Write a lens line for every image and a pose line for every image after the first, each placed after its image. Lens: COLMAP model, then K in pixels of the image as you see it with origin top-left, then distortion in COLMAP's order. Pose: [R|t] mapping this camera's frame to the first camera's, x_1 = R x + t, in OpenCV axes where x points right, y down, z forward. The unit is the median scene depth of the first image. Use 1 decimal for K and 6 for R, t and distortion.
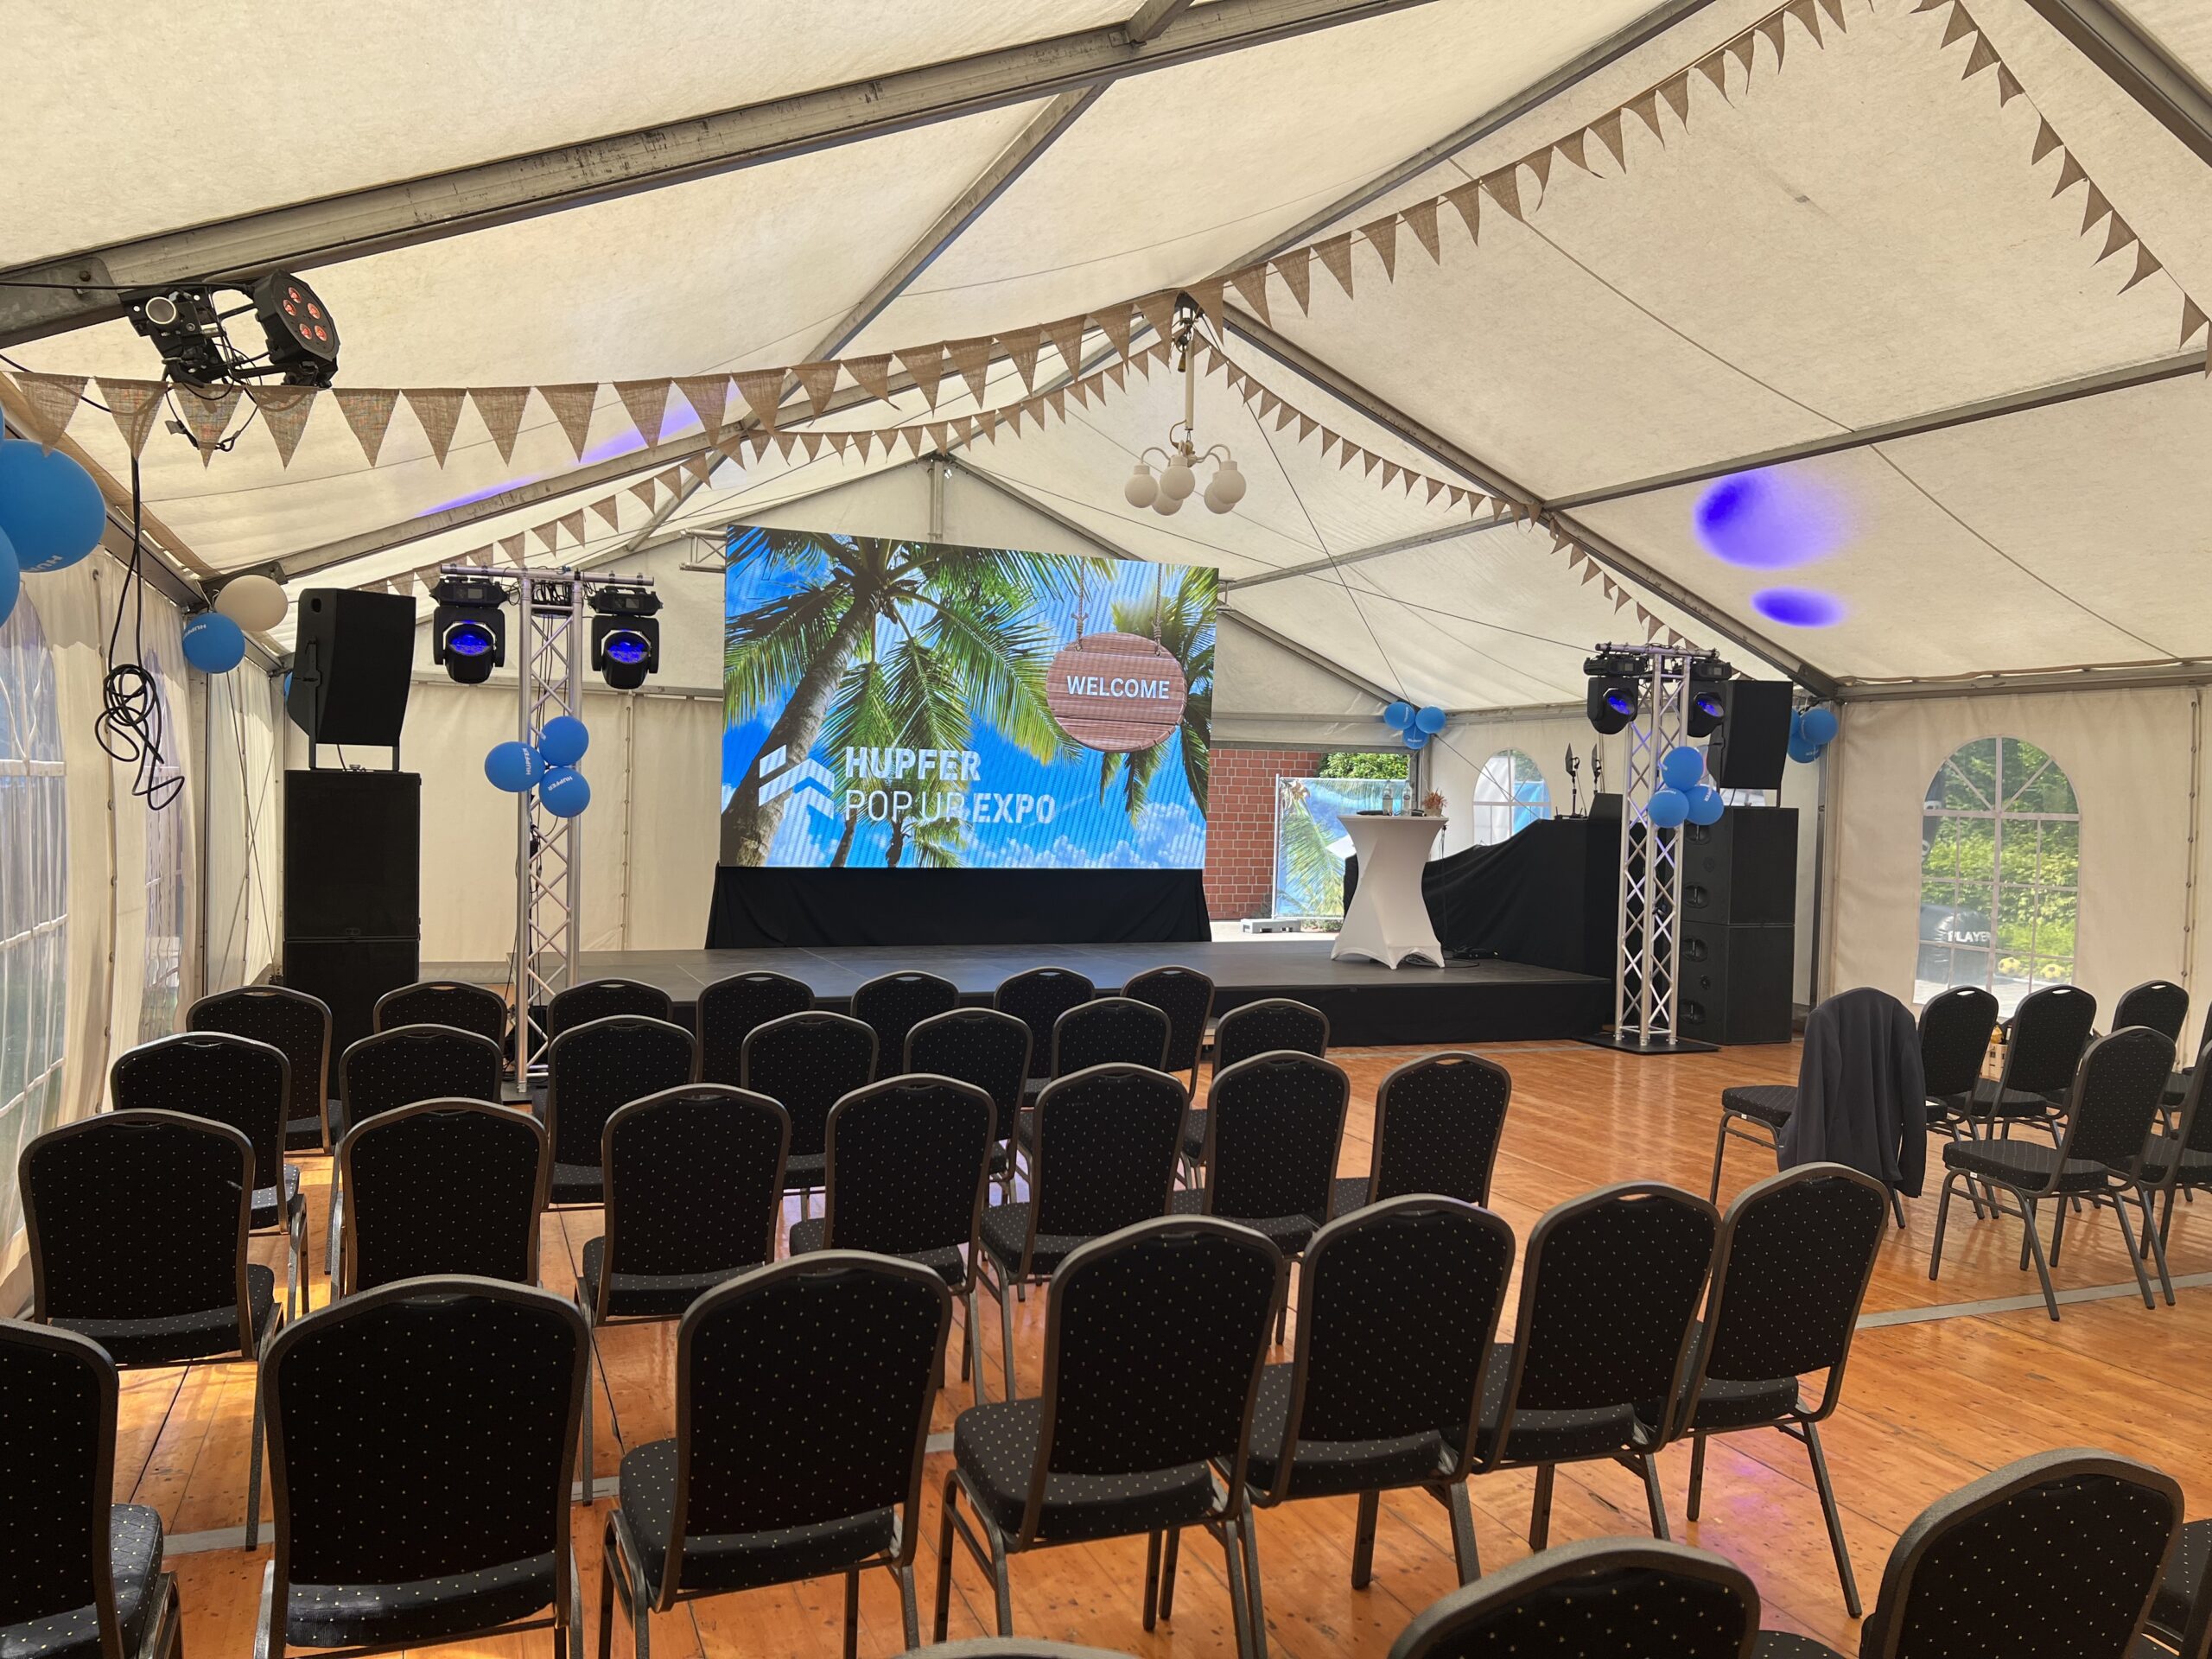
lens RADIAL K [[1678.7, 0, 1117.0], [0, 1678.7, 787.3], [0, 0, 1]] dist [0.021187, -0.024343]
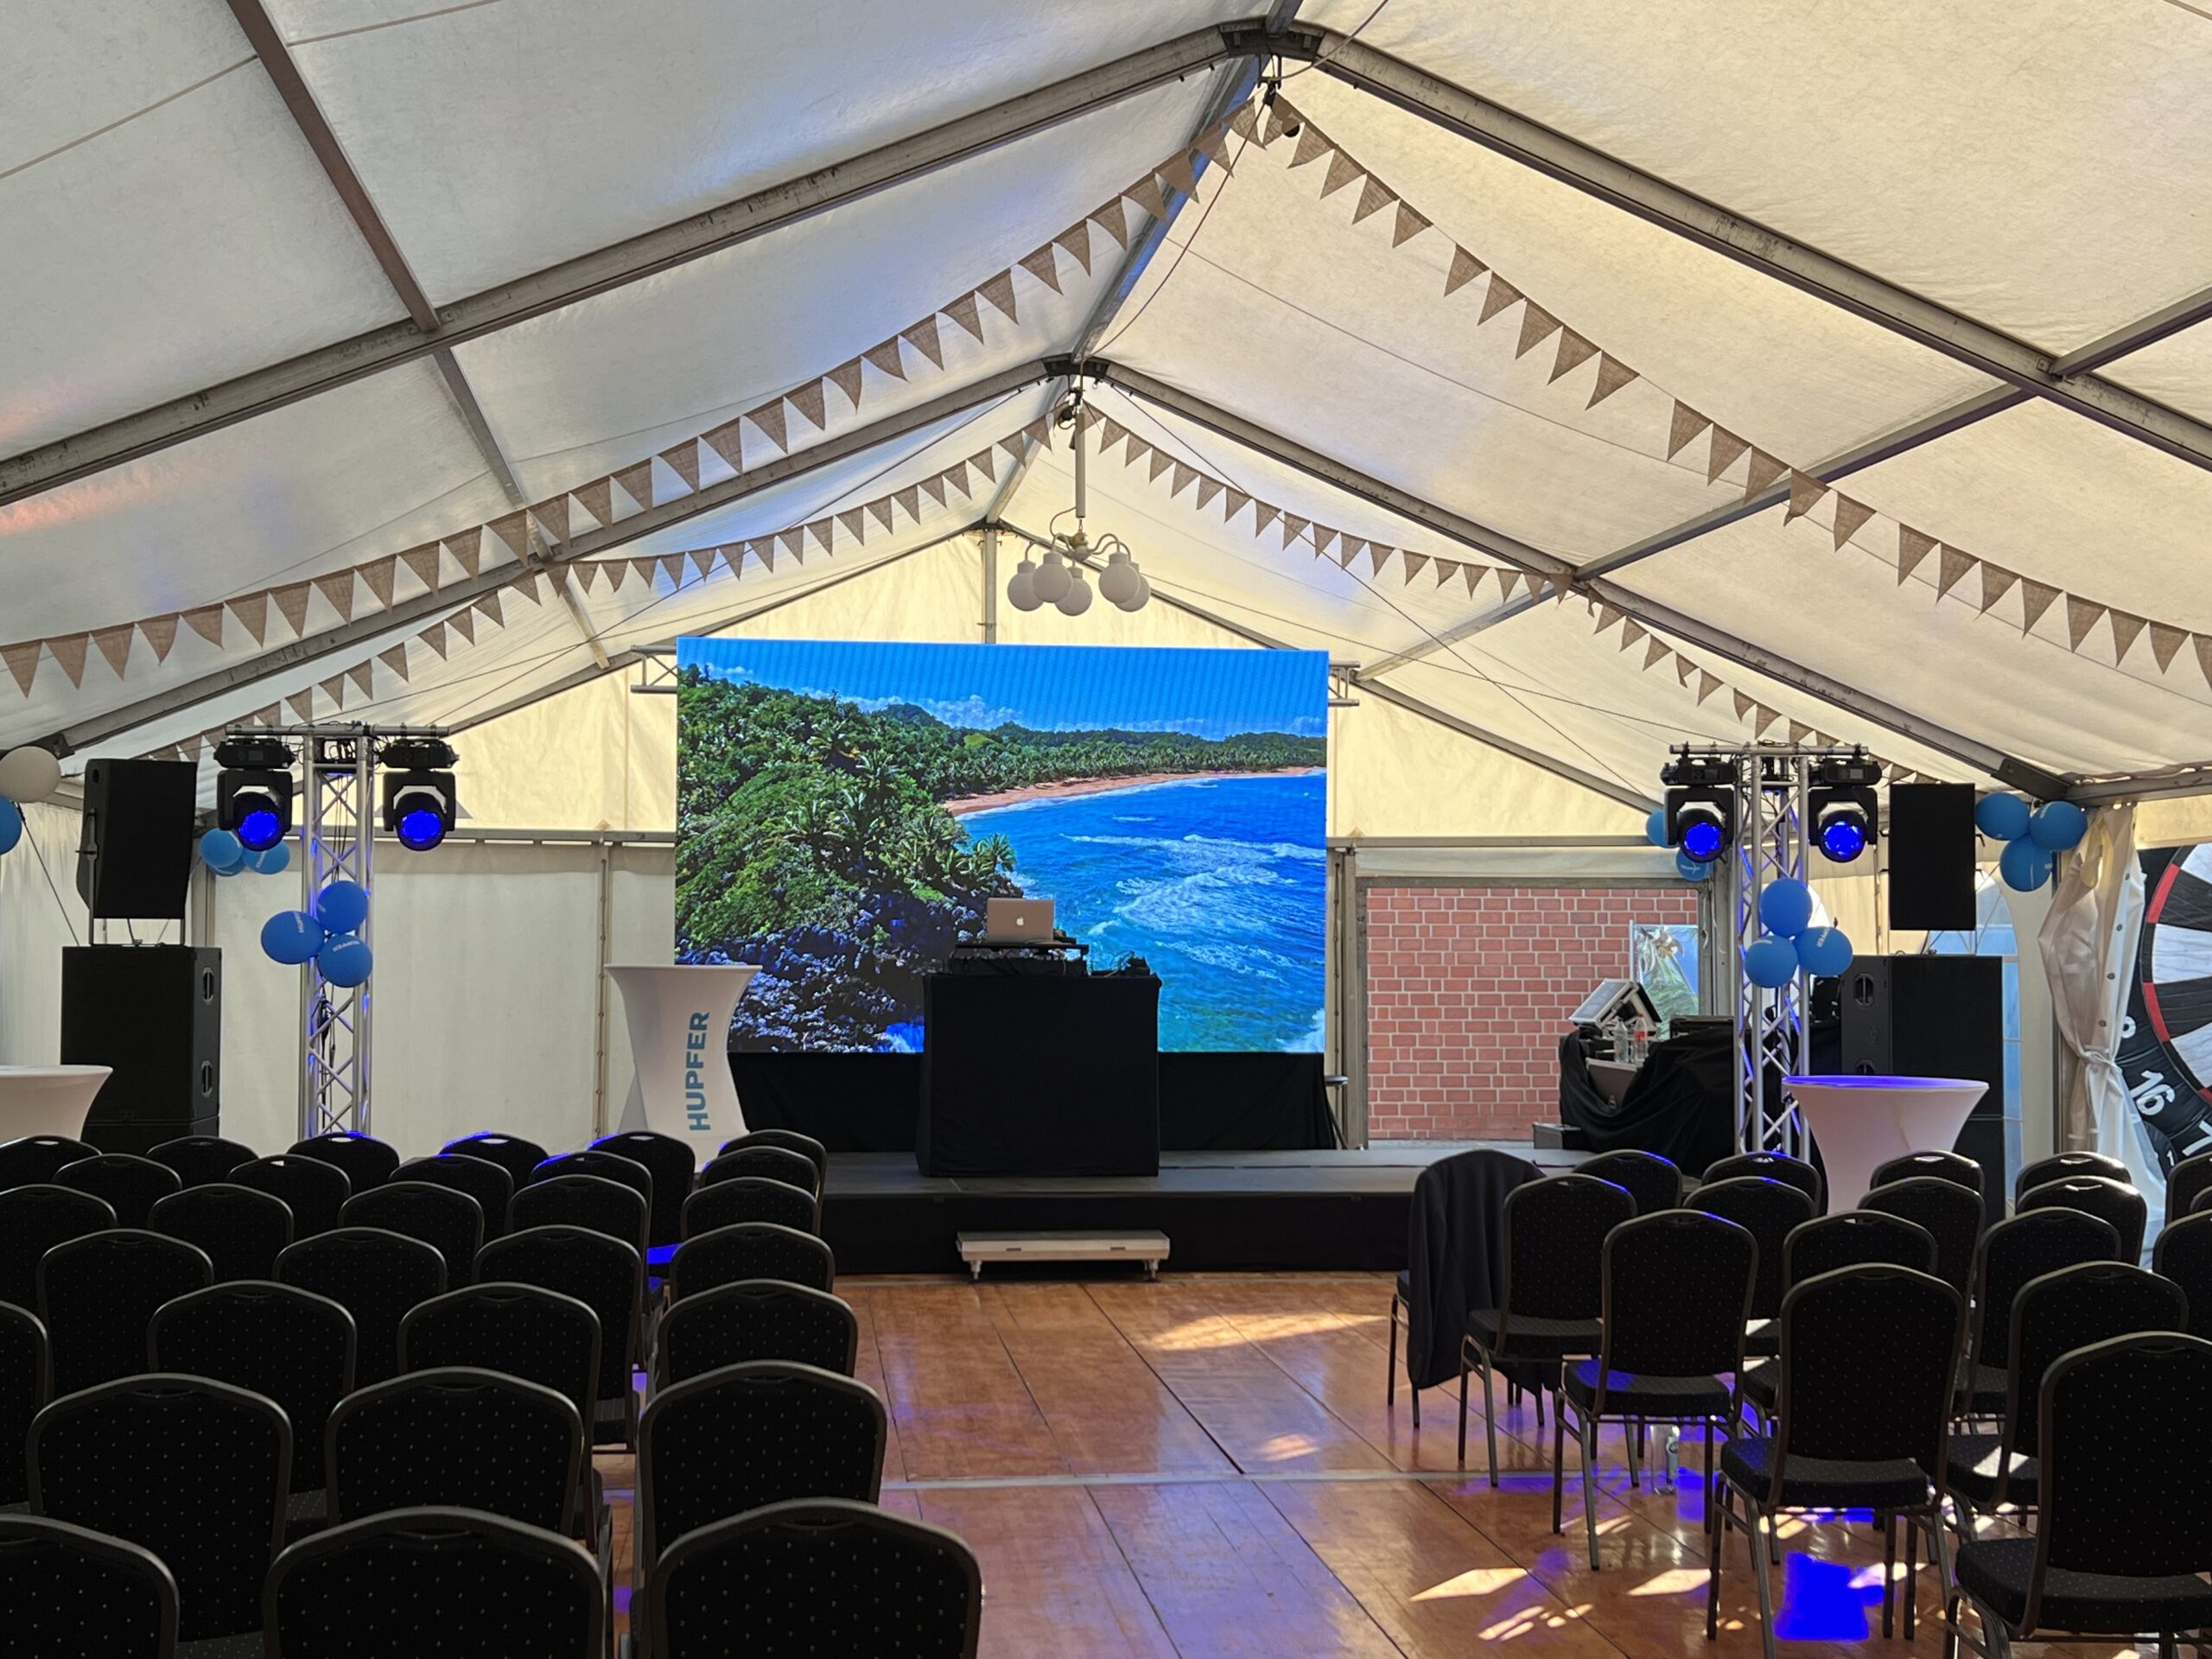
lens RADIAL K [[2751.6, 0, 1113.2], [0, 2751.6, 839.1], [0, 0, 1]] dist [0.057324, 0.000000]
pose [[0.966951, -0.031141, -0.253055, 0.405178], [0.020662, 0.998820, -0.043961, 0.008983], [0.254125, 0.037279, 0.966453, -0.325177]]
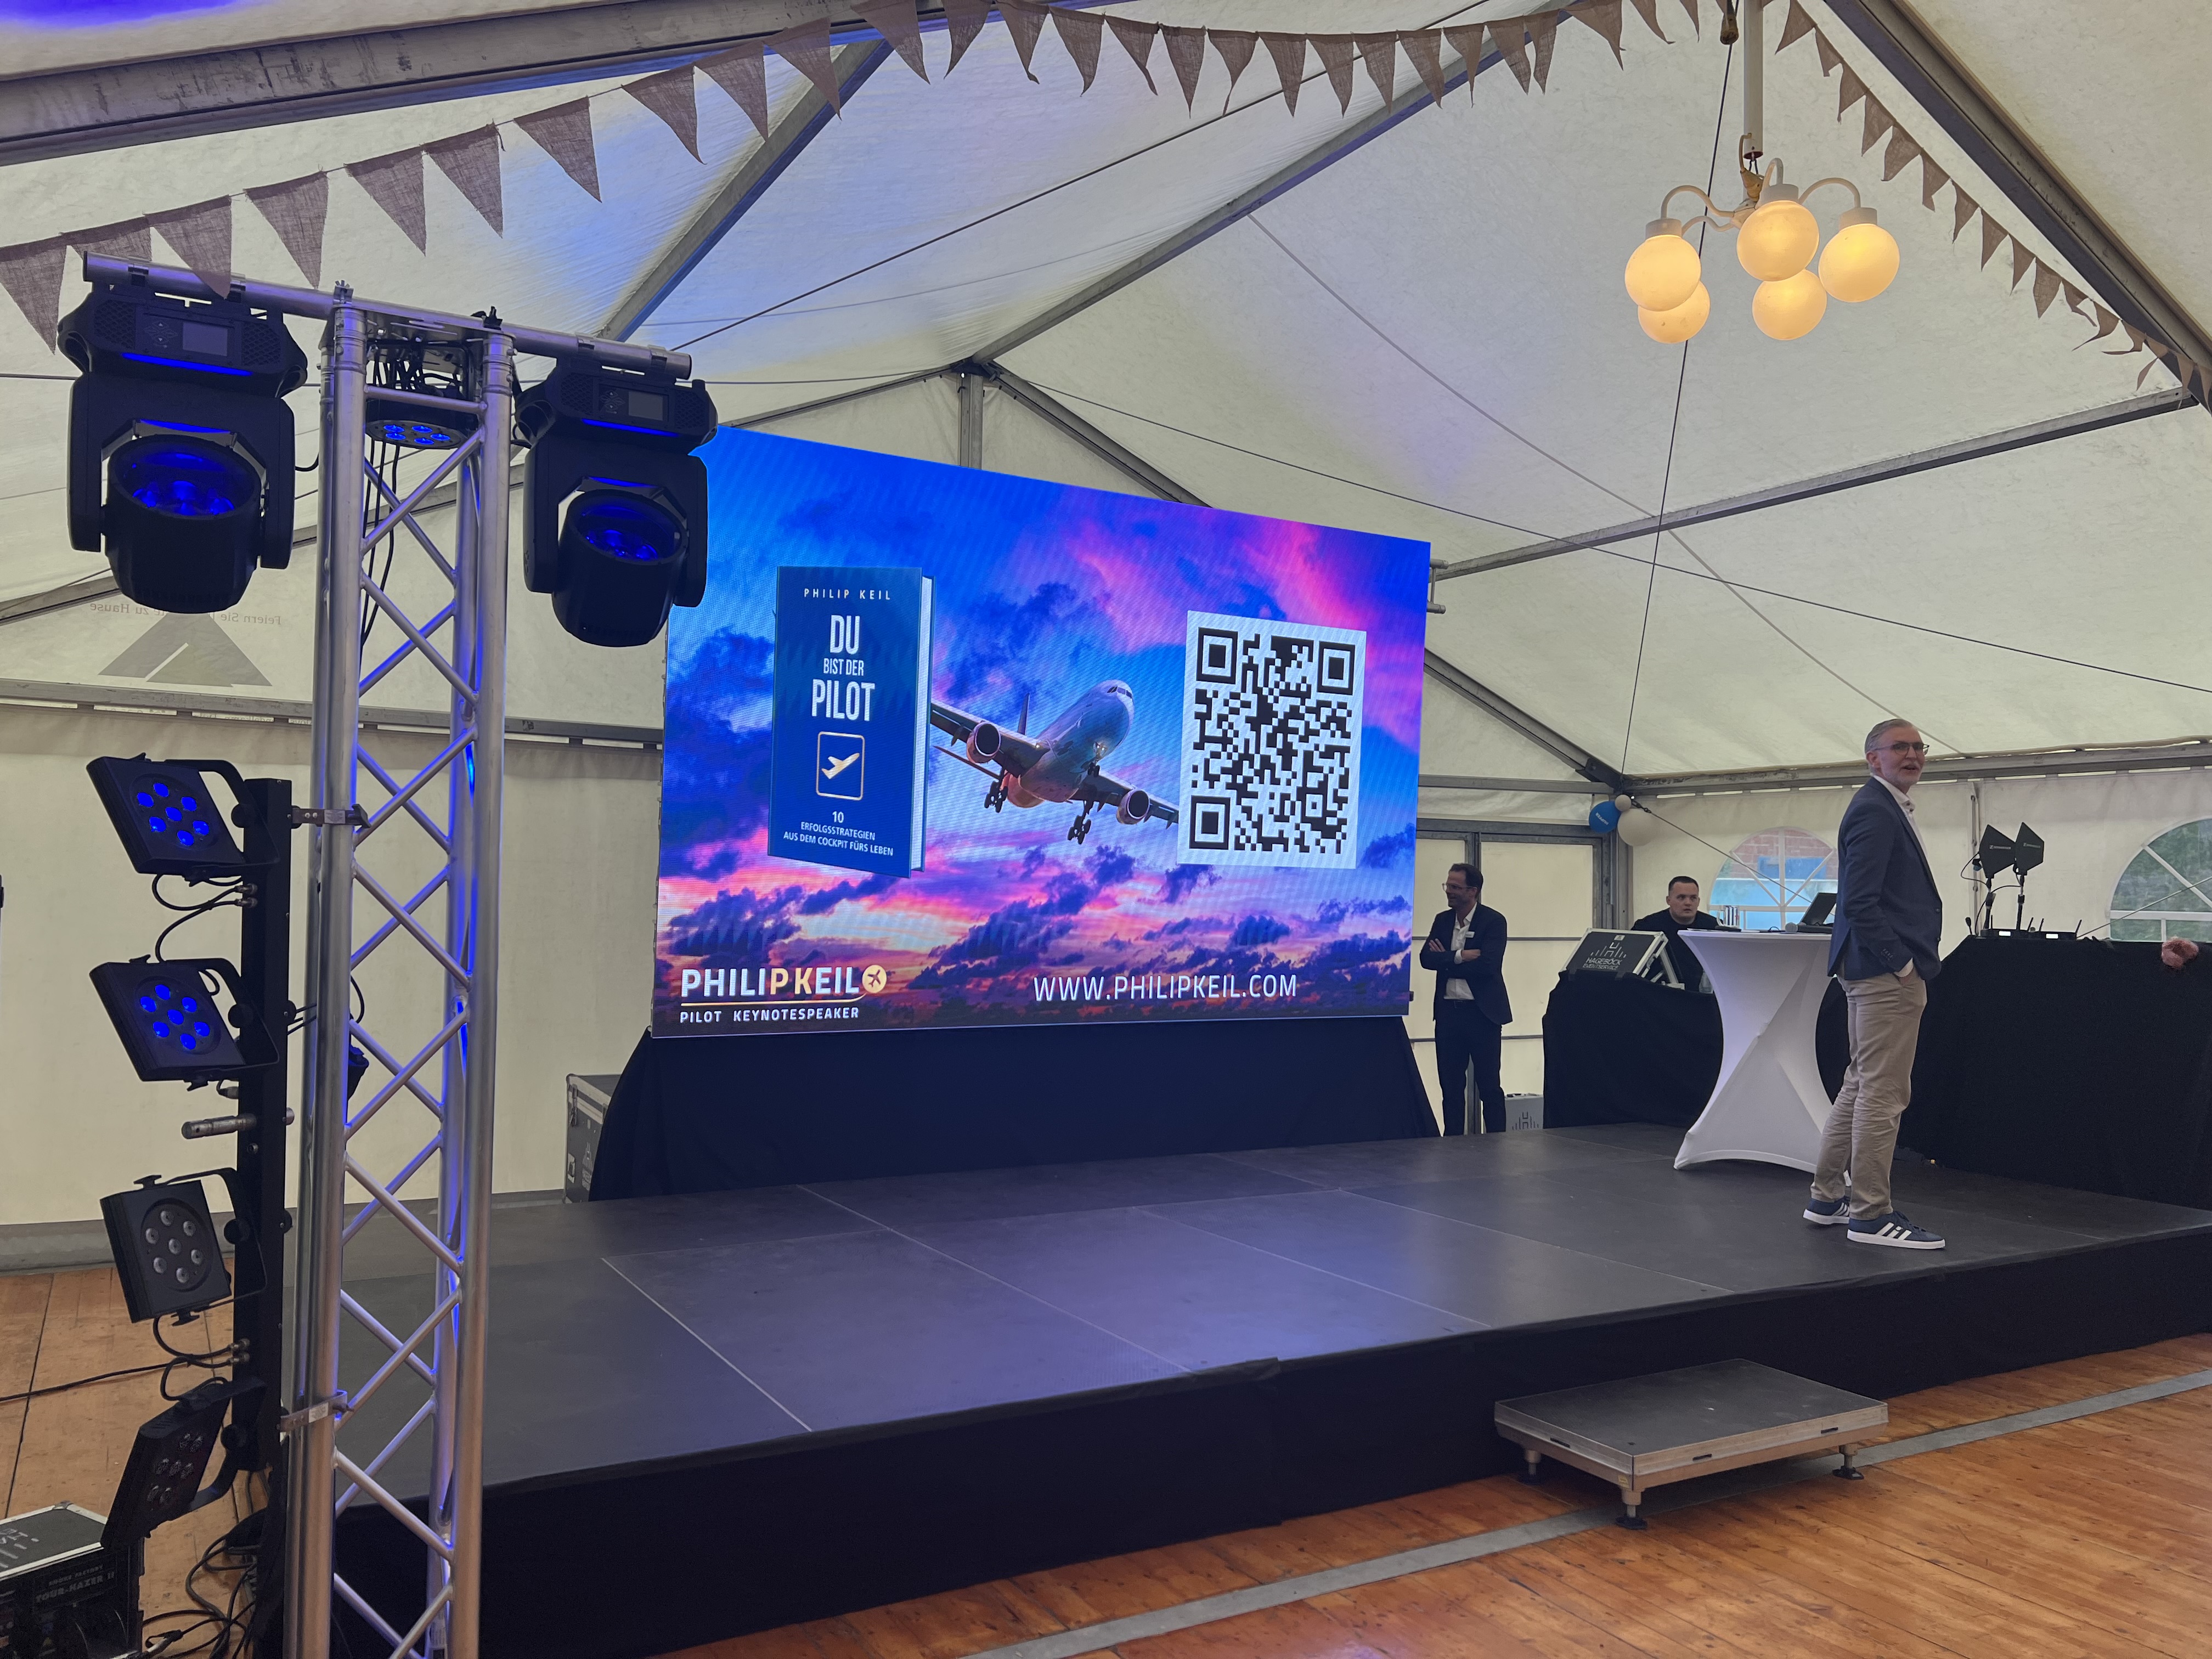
lens RADIAL K [[1678.7, 0, 1104.1], [0, 1678.7, 828.1], [0, 0, 1]] dist [0.021187, -0.024343]
pose [[0.992101, 0.000614, 0.125443, -0.203984], [0.003314, 0.999511, -0.031105, -0.004465], [-0.125401, 0.031276, 0.991613, 0.551104]]
